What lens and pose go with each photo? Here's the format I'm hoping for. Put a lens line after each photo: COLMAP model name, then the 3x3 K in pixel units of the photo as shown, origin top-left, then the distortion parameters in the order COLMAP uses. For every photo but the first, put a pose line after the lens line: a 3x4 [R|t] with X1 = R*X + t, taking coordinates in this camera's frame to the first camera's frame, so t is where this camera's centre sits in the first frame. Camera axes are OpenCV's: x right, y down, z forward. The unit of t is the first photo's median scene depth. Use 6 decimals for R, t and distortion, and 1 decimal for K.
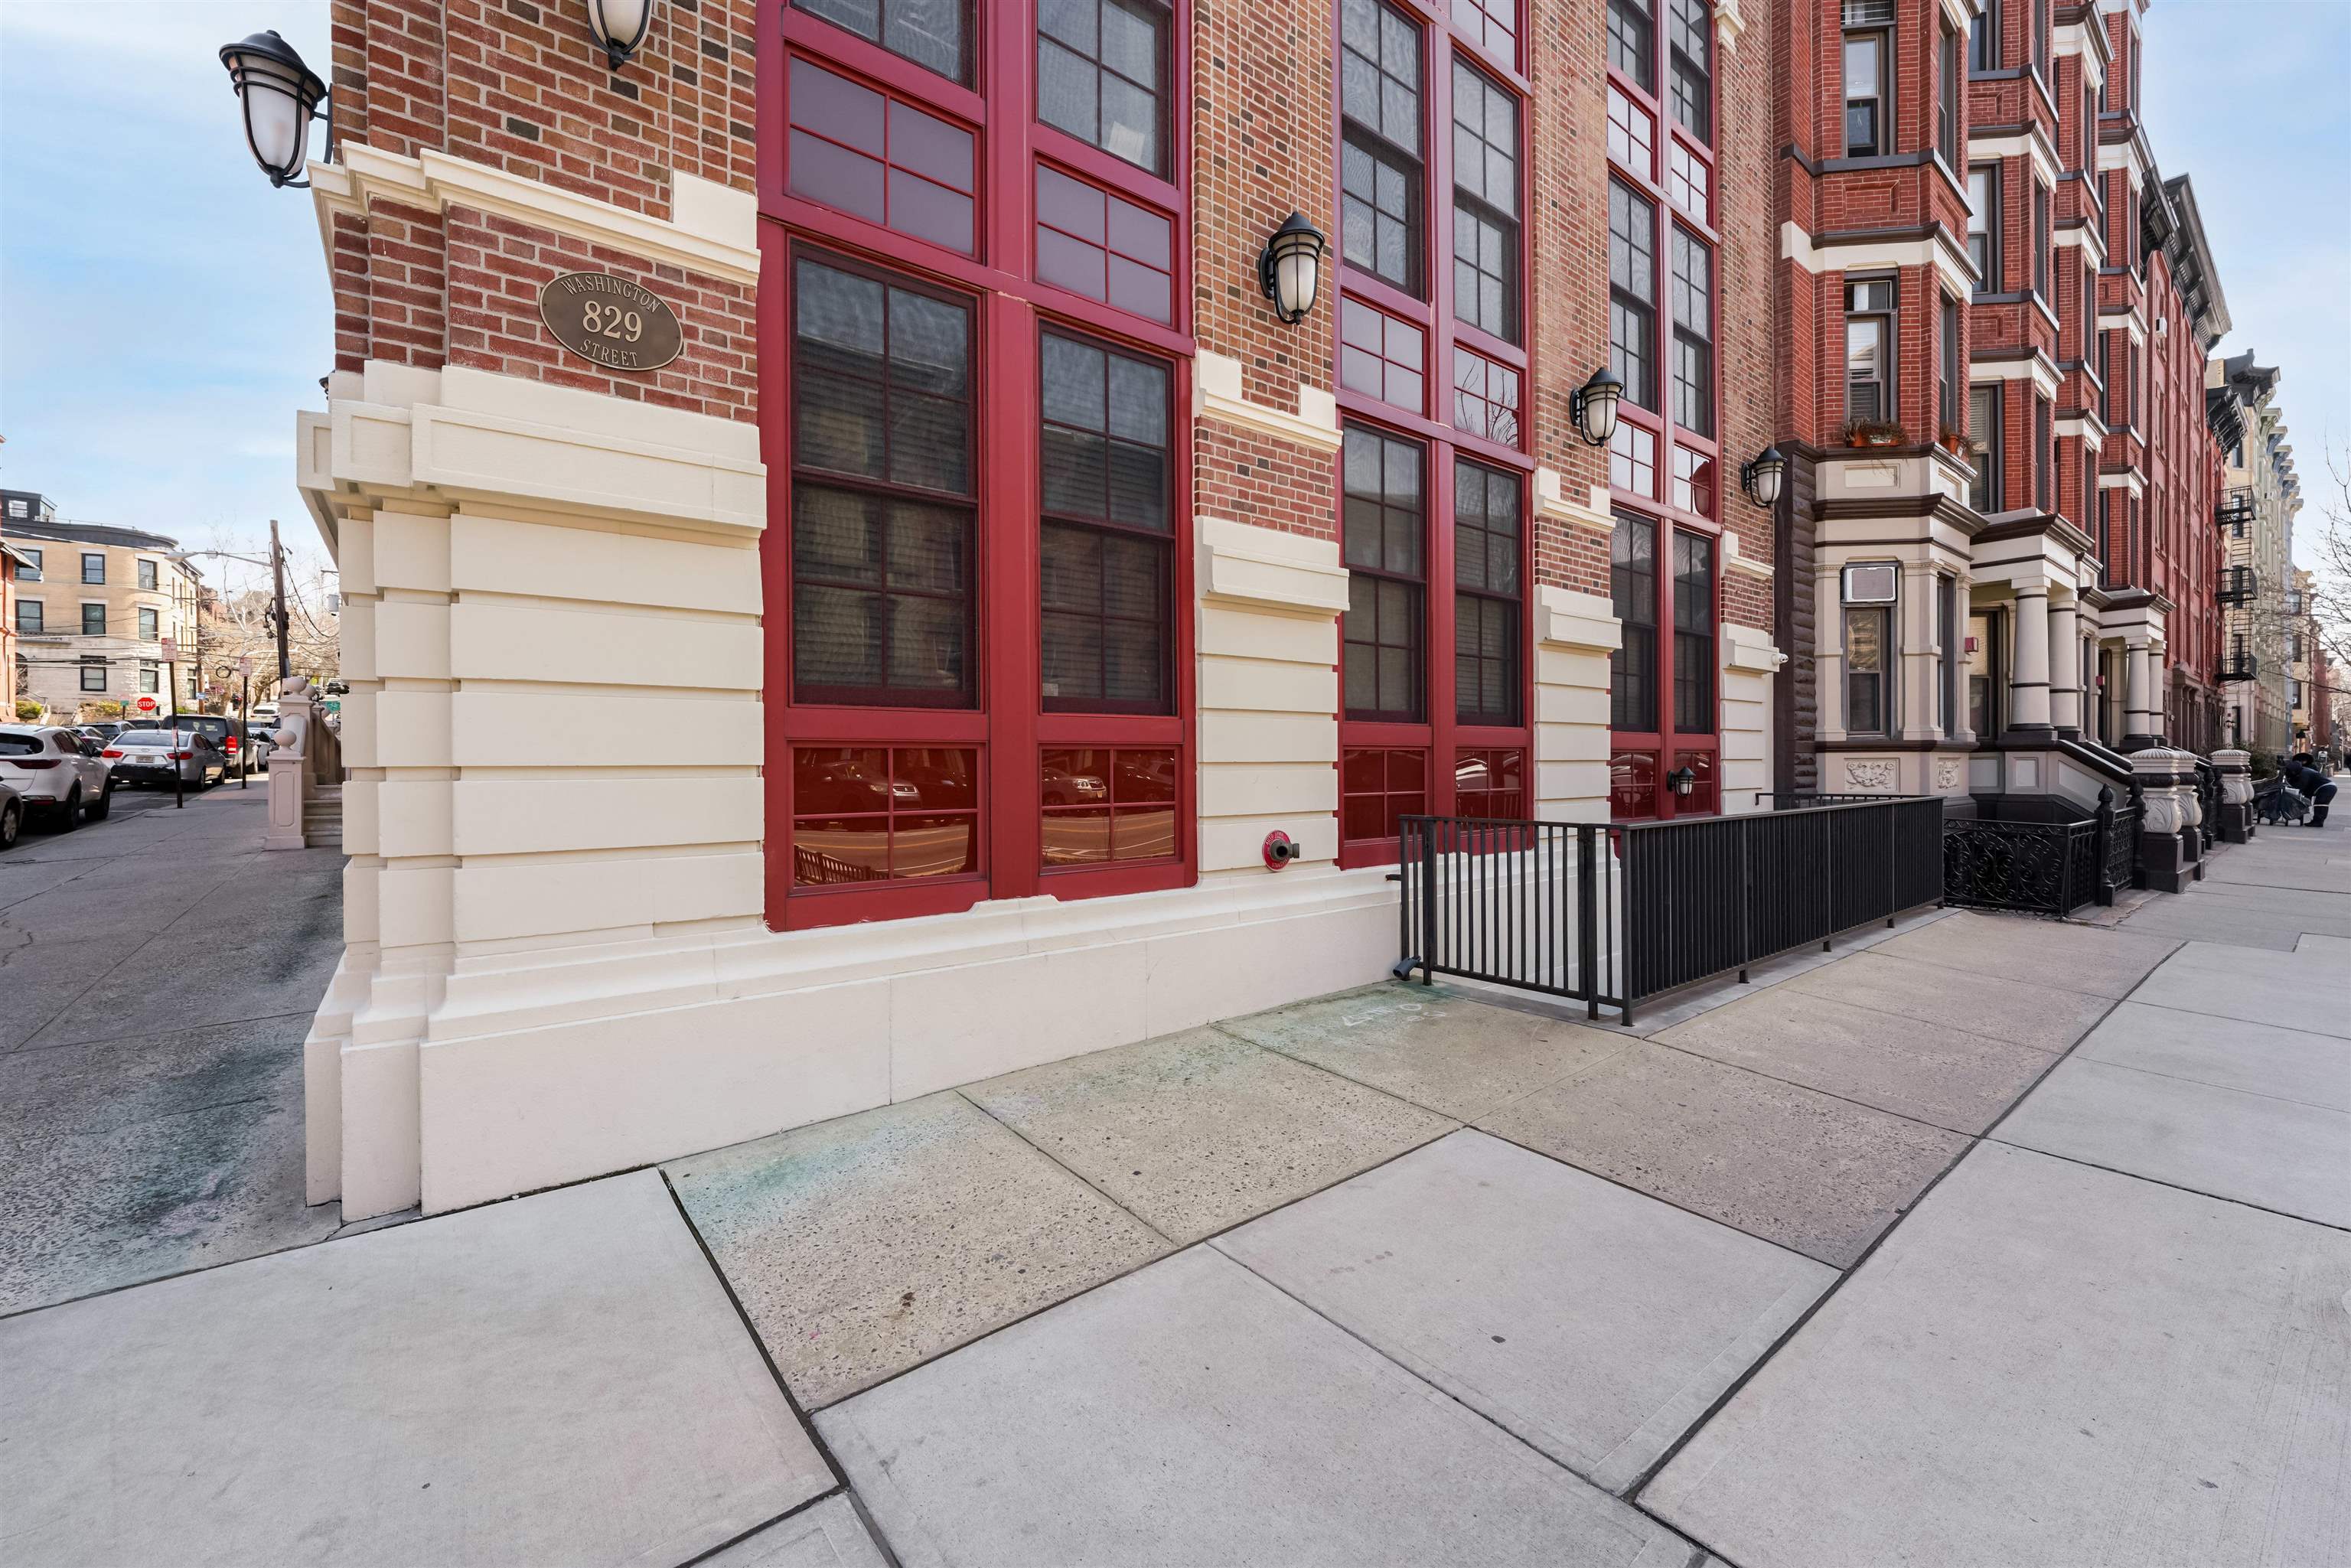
lens RADIAL K [[952.0, 0, 1184.1], [0, 952.0, 762.5], [0, 0, 1]] dist [-0.015081, 0.003911]
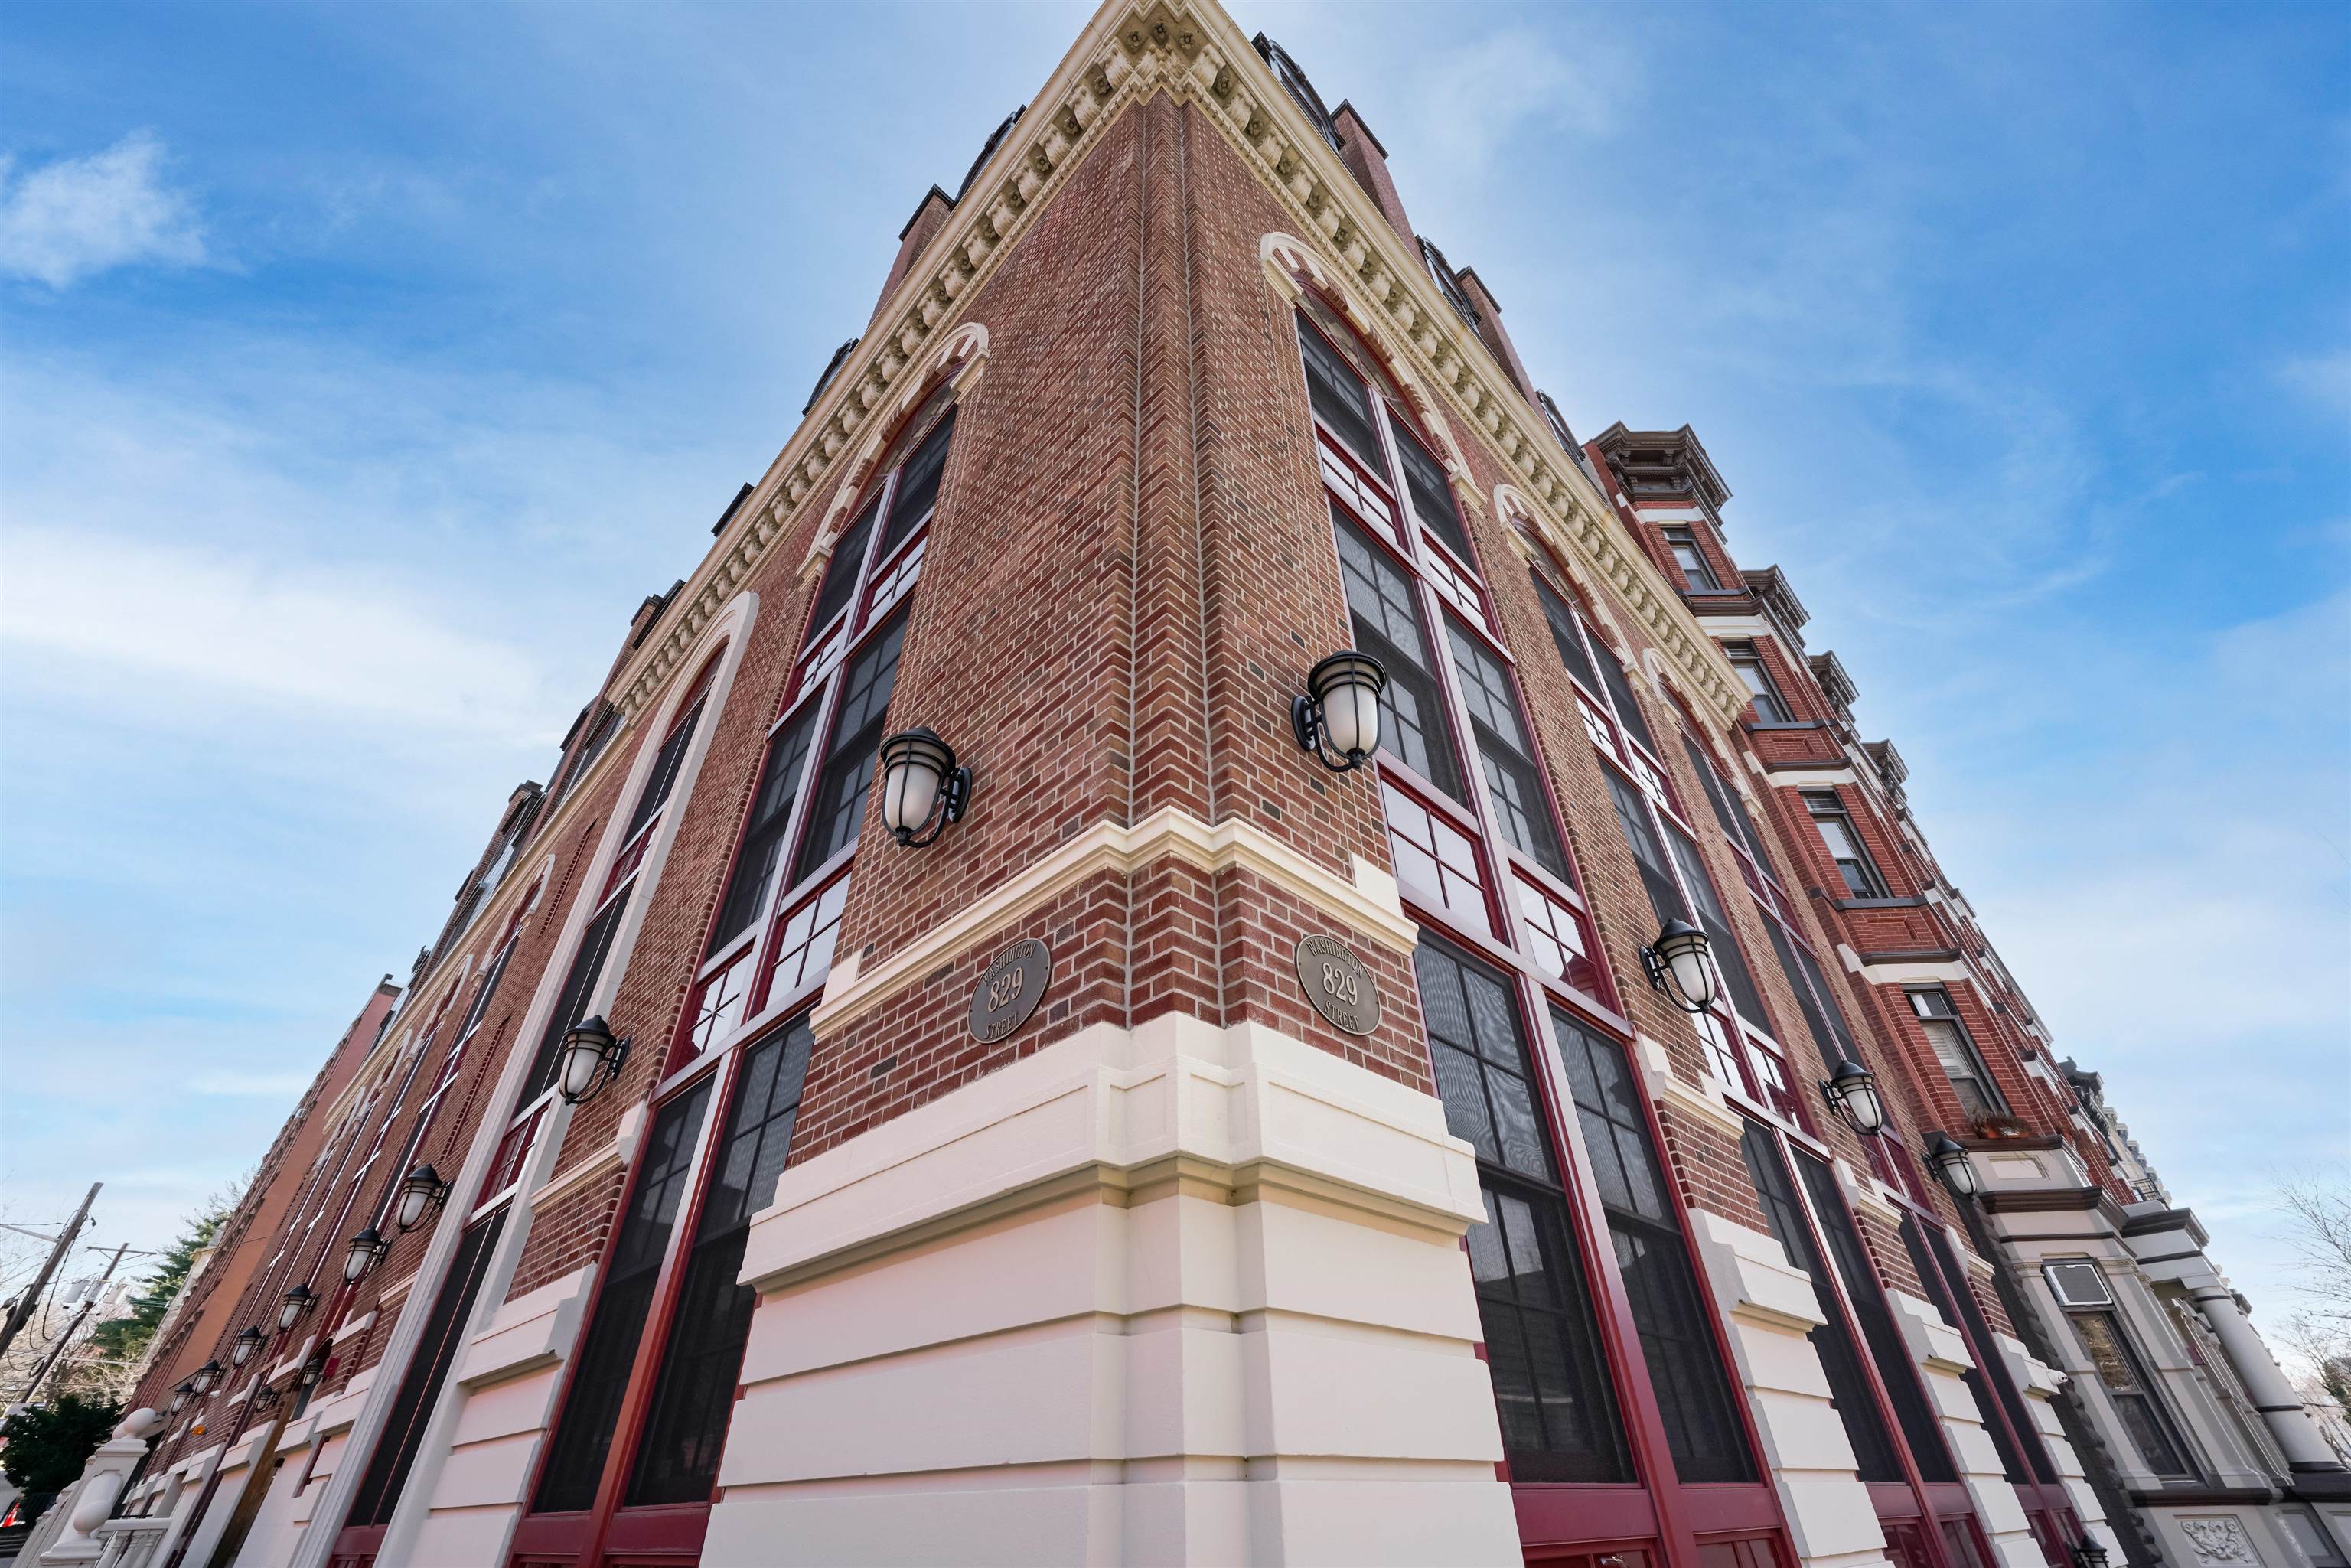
lens RADIAL K [[952.0, 0, 1184.1], [0, 952.0, 762.5], [0, 0, 1]] dist [-0.015081, 0.003911]
pose [[0.990039, 0.068639, 0.122932, -0.829635], [0.025086, 0.773158, -0.633718, -0.040734], [-0.138544, 0.630489, 0.763734, 0.153792]]
